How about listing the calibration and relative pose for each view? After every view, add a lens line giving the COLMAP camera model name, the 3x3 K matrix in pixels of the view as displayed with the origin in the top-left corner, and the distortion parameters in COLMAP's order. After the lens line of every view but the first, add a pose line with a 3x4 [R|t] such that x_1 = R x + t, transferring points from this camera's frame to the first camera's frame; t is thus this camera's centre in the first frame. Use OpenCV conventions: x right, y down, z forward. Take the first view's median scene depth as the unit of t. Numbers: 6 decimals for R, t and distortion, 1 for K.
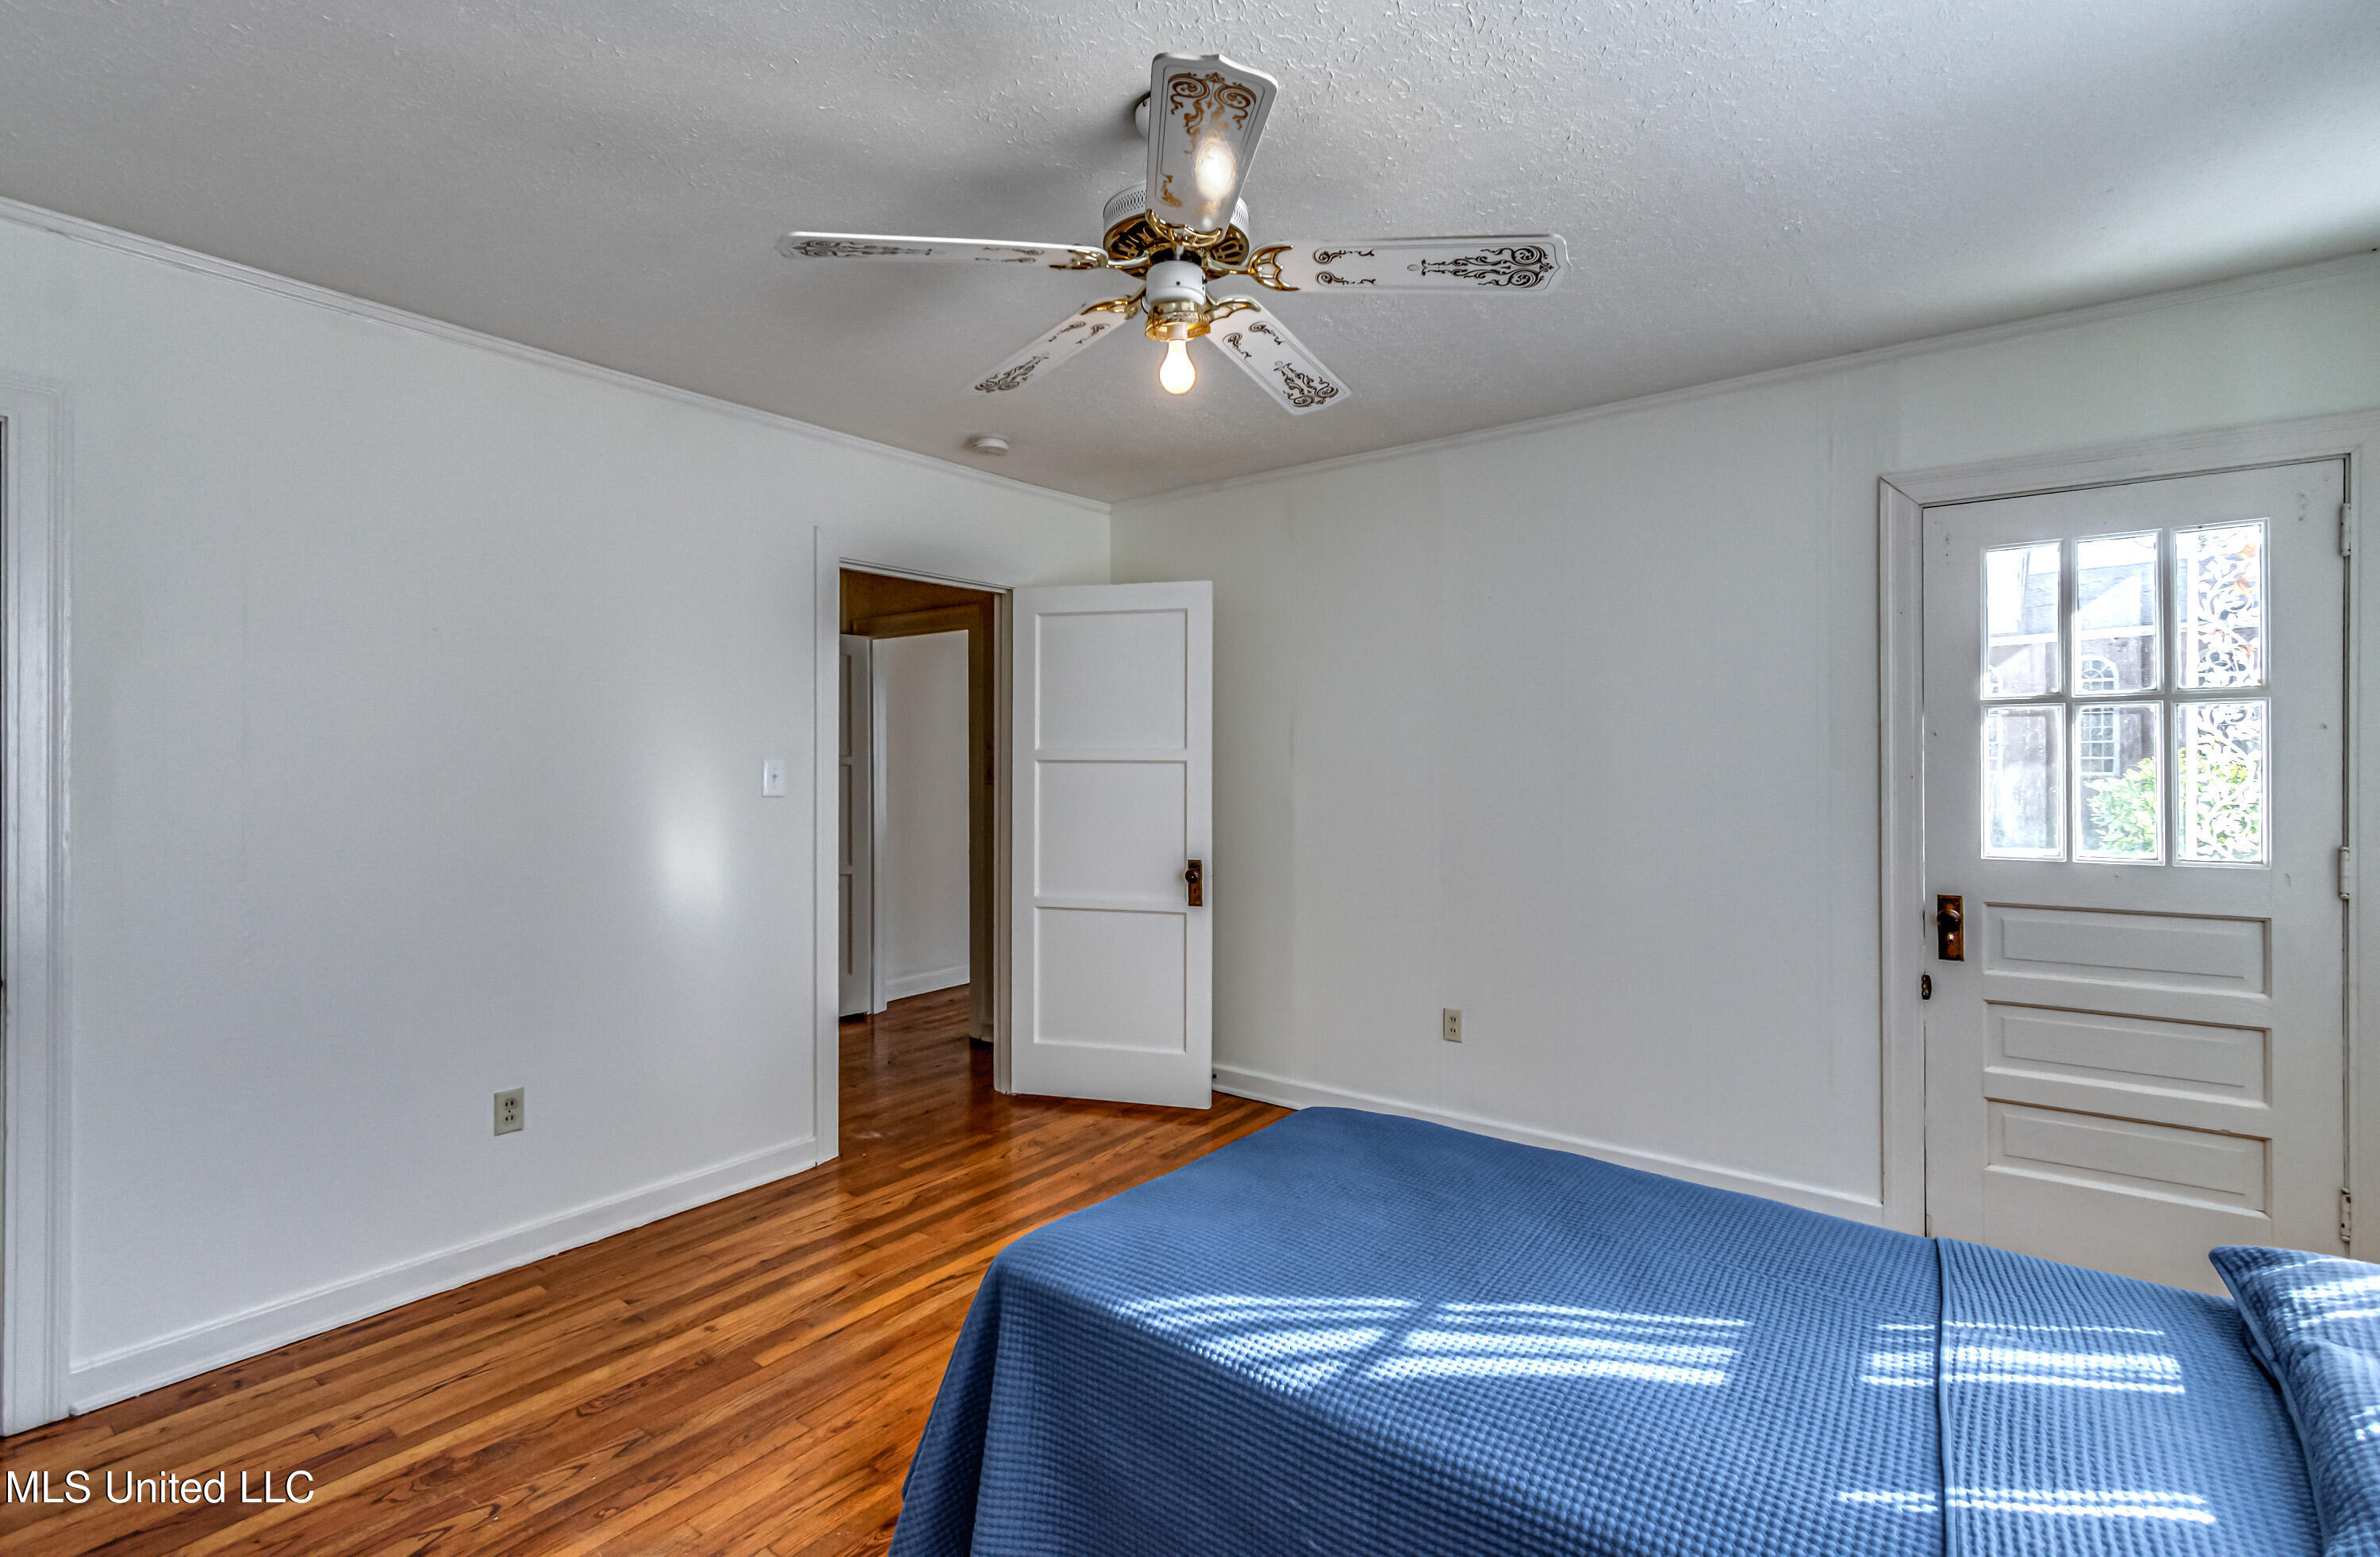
lens RADIAL K [[1073.8, 0, 1189.3], [0, 1073.8, 758.3], [0, 0, 1]] dist [0.001089, 0.000405]
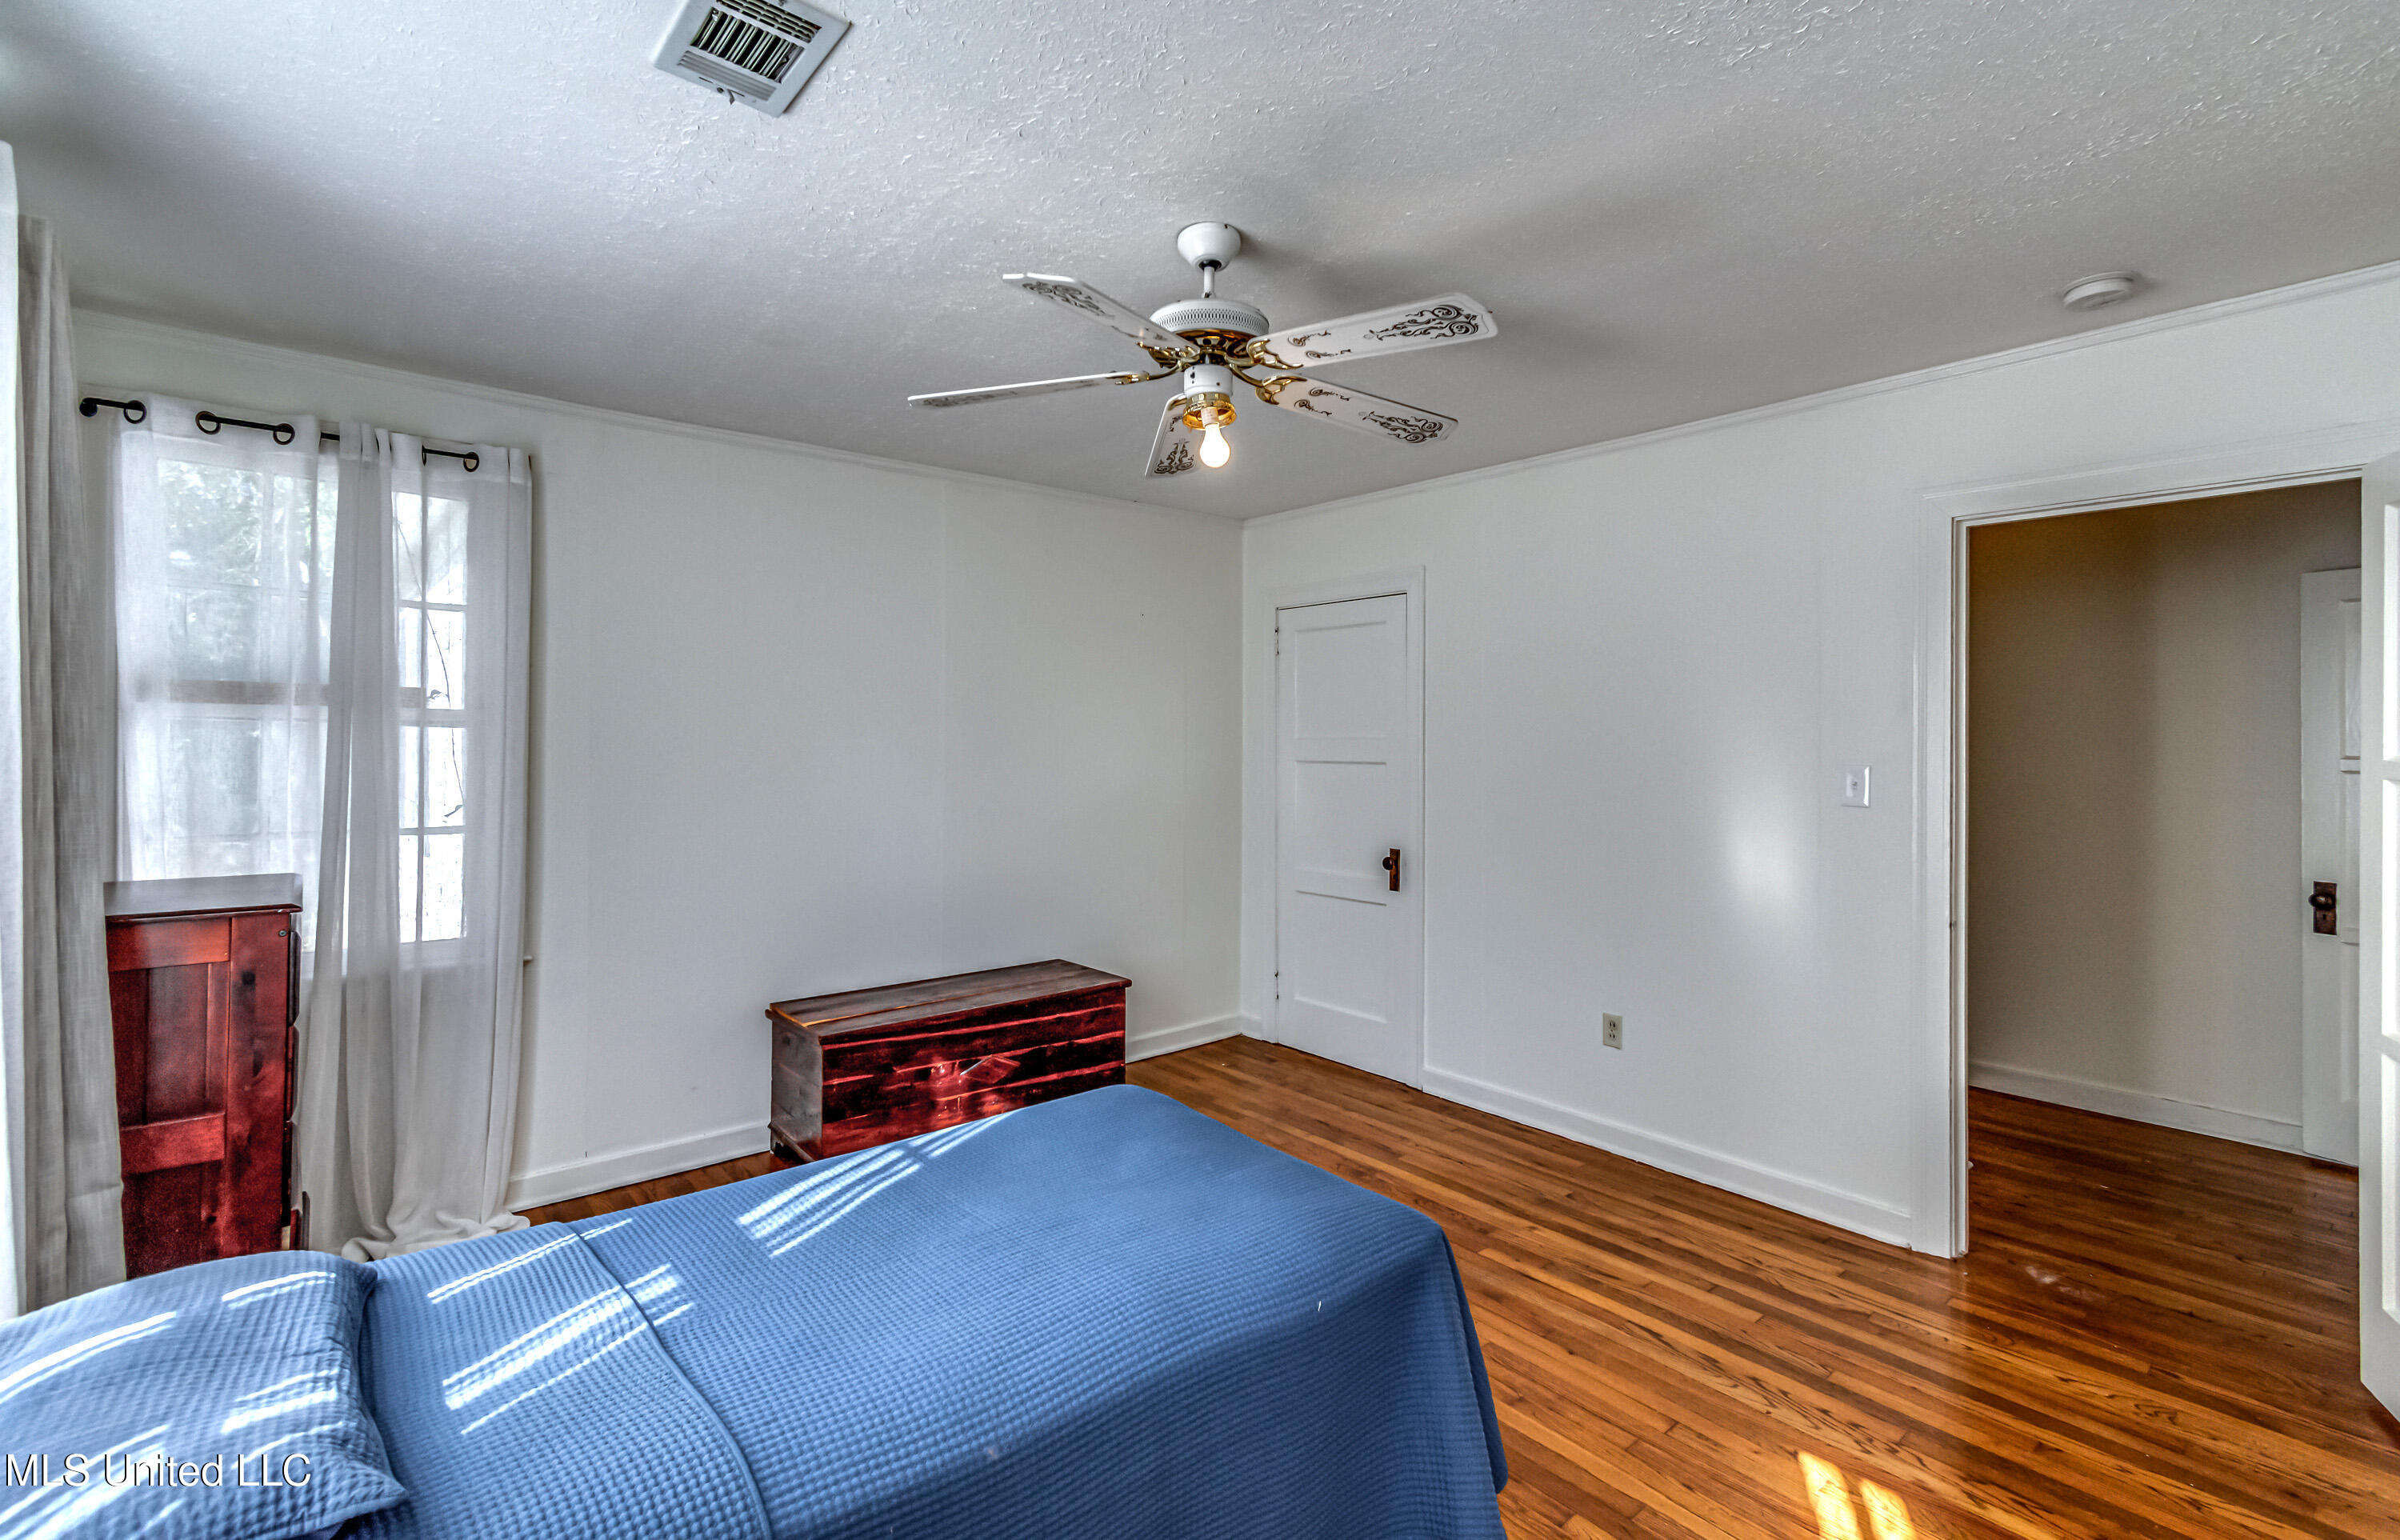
lens RADIAL K [[1048.6, 0, 1201.7], [0, 1048.6, 733.5], [0, 0, 1]] dist [0.001044, -0.000113]
pose [[-0.207520, -0.003781, -0.978223, 0.713657], [-0.003203, 0.999990, -0.003186, -0.025496], [0.978225, 0.002472, -0.207530, 0.778090]]
